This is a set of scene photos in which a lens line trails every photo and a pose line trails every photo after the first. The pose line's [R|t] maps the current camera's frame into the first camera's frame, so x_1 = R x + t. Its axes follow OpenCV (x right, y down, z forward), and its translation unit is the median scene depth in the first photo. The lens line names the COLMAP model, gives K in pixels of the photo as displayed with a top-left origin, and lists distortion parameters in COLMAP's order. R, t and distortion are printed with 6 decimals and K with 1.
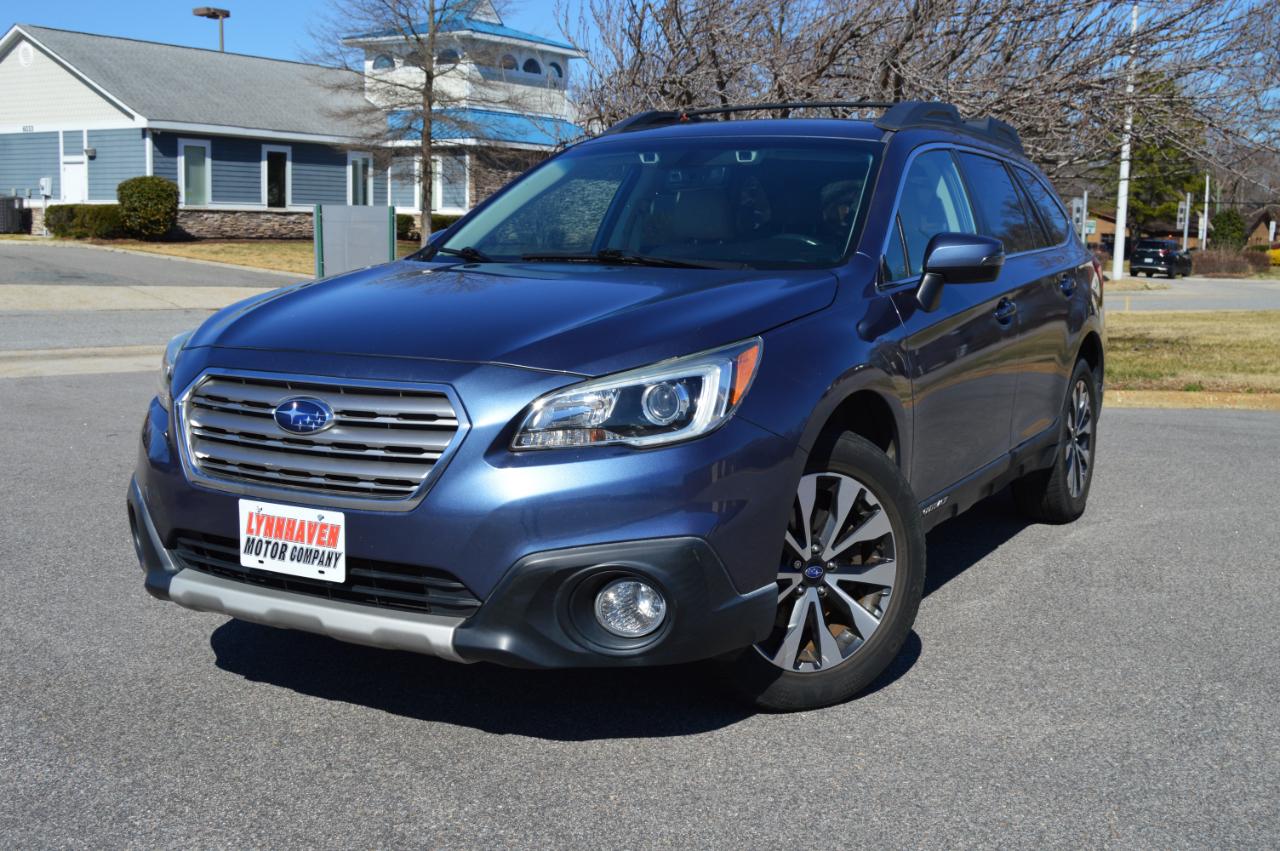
lens RADIAL K [[1413.6, 0, 640.0], [0, 1413.6, 429.6], [0, 0, 1]] dist [-0.063686, 0.020533]
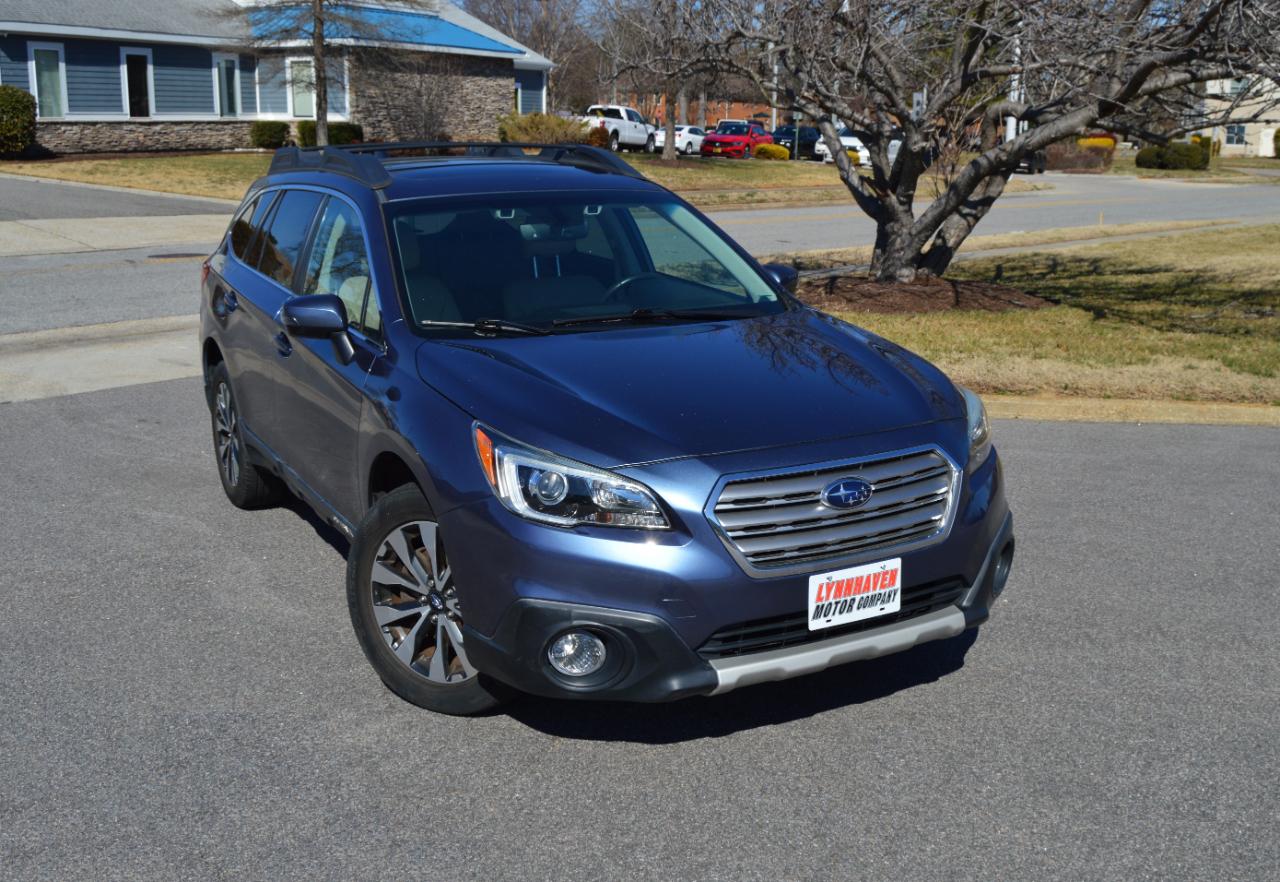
lens RADIAL K [[1349.9, 0, 680.9], [0, 1349.9, 456.8], [0, 0, 1]] dist [-0.069487, 0.018419]
pose [[0.984122, -0.049832, 0.170353, -0.080336], [0.031093, 0.993339, 0.110951, -0.026762], [-0.174747, -0.103893, 0.979117, 0.080036]]
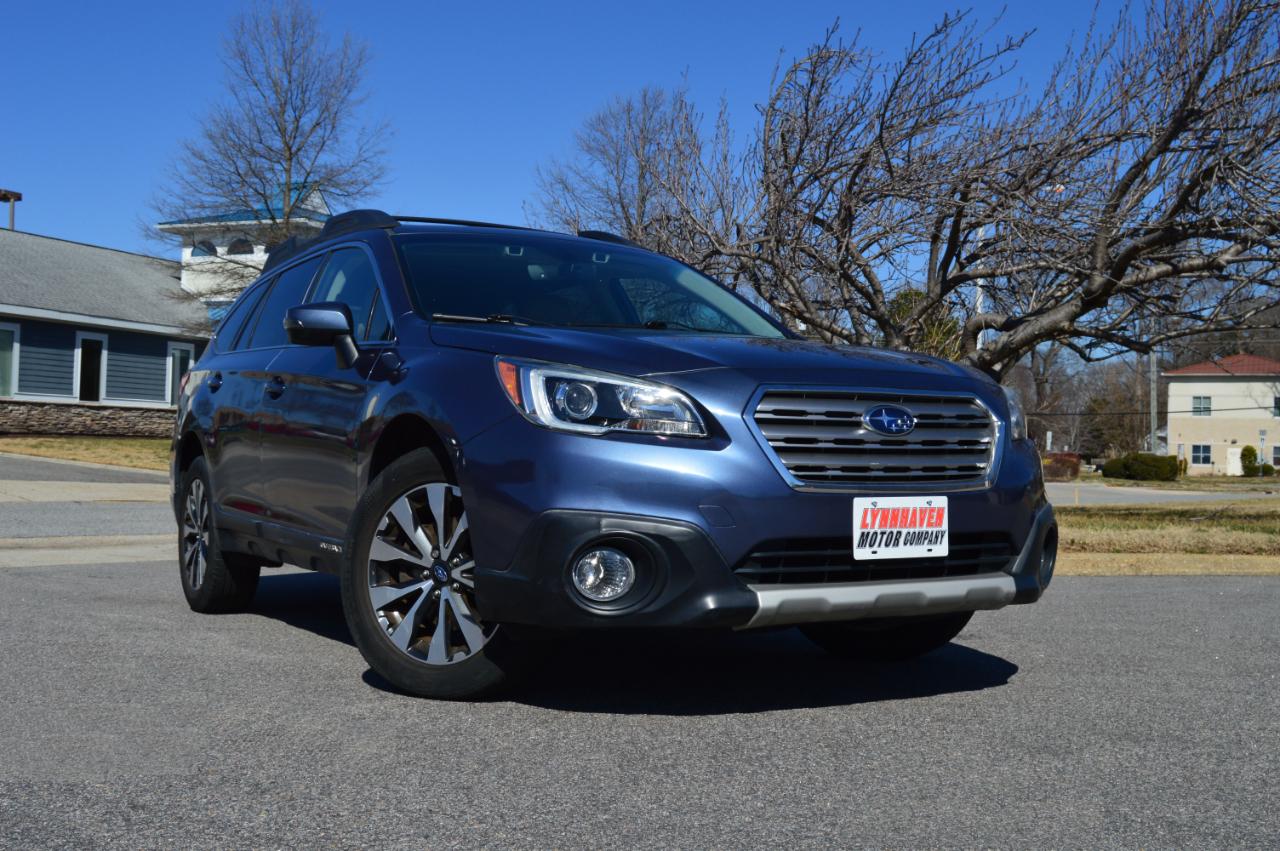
lens RADIAL K [[1413.6, 0, 640.0], [0, 1413.6, 429.6], [0, 0, 1]] dist [-0.063686, 0.020533]
pose [[0.983165, 0.006566, 0.182599, -0.086659], [0.021436, 0.988308, -0.150954, 0.002634], [-0.181456, 0.152327, 0.971530, 0.082324]]
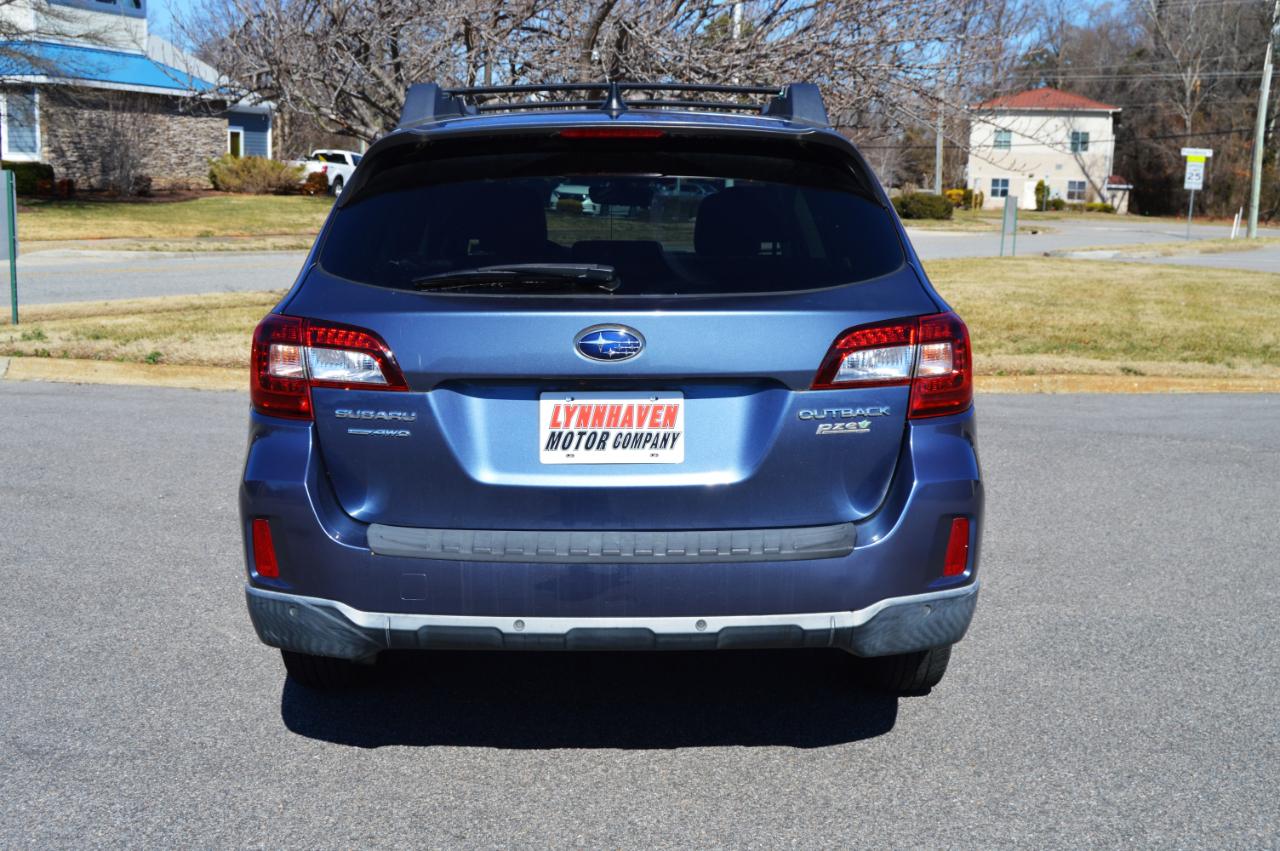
lens RADIAL K [[1435.3, 0, 640.0], [0, 1435.3, 425.5], [0, 0, 1]] dist [-0.061092, 0.021271]
pose [[0.957773, -0.045562, 0.283892, -0.024111], [0.034998, 0.998497, 0.042174, -0.011027], [-0.285387, -0.030458, 0.957928, 0.028434]]
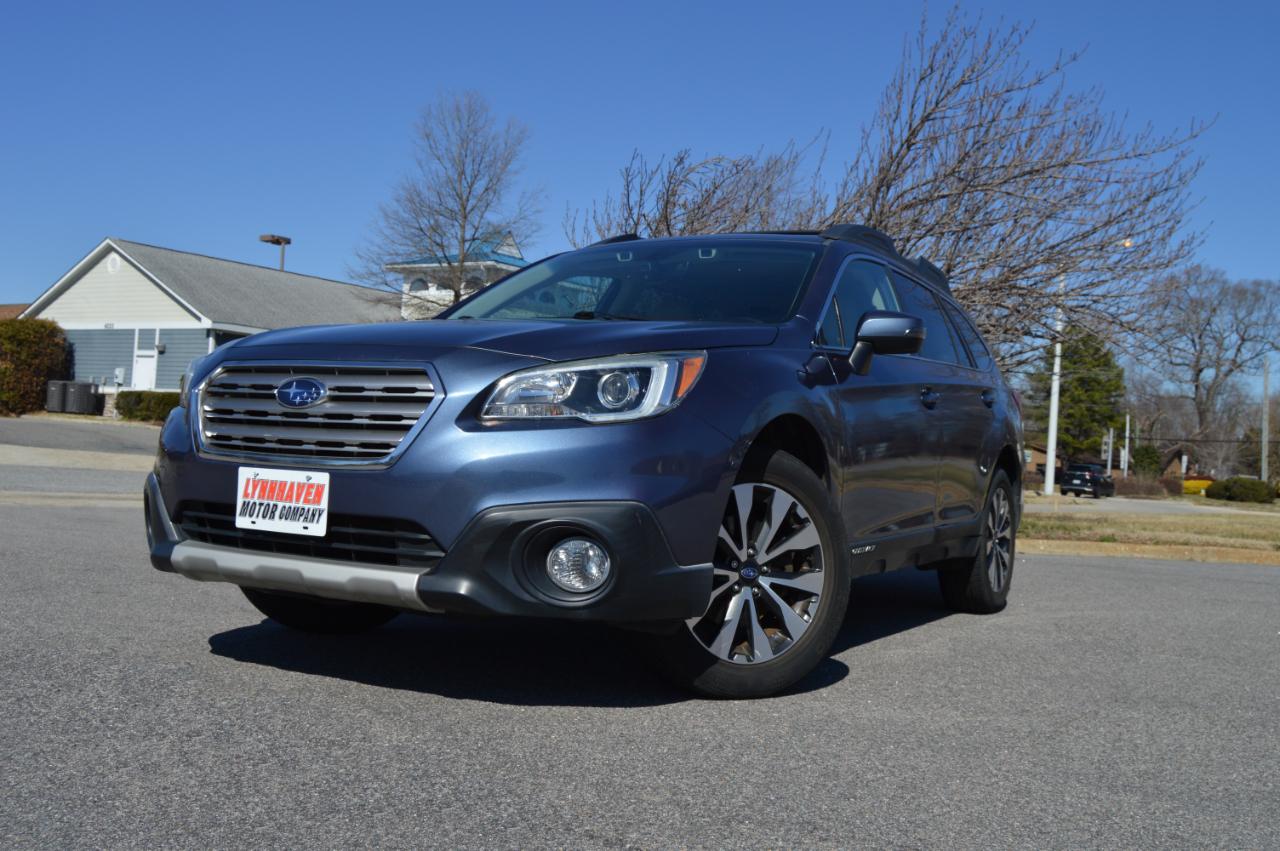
lens RADIAL K [[1245.6, 0, 640.0], [0, 1245.6, 425.5], [0, 0, 1]] dist [-0.074514, 0.023646]
pose [[0.999206, 0.039753, 0.002693, 0.002862], [-0.038804, 0.986247, -0.160660, 0.014249], [-0.009043, 0.160428, 0.987006, 0.000988]]
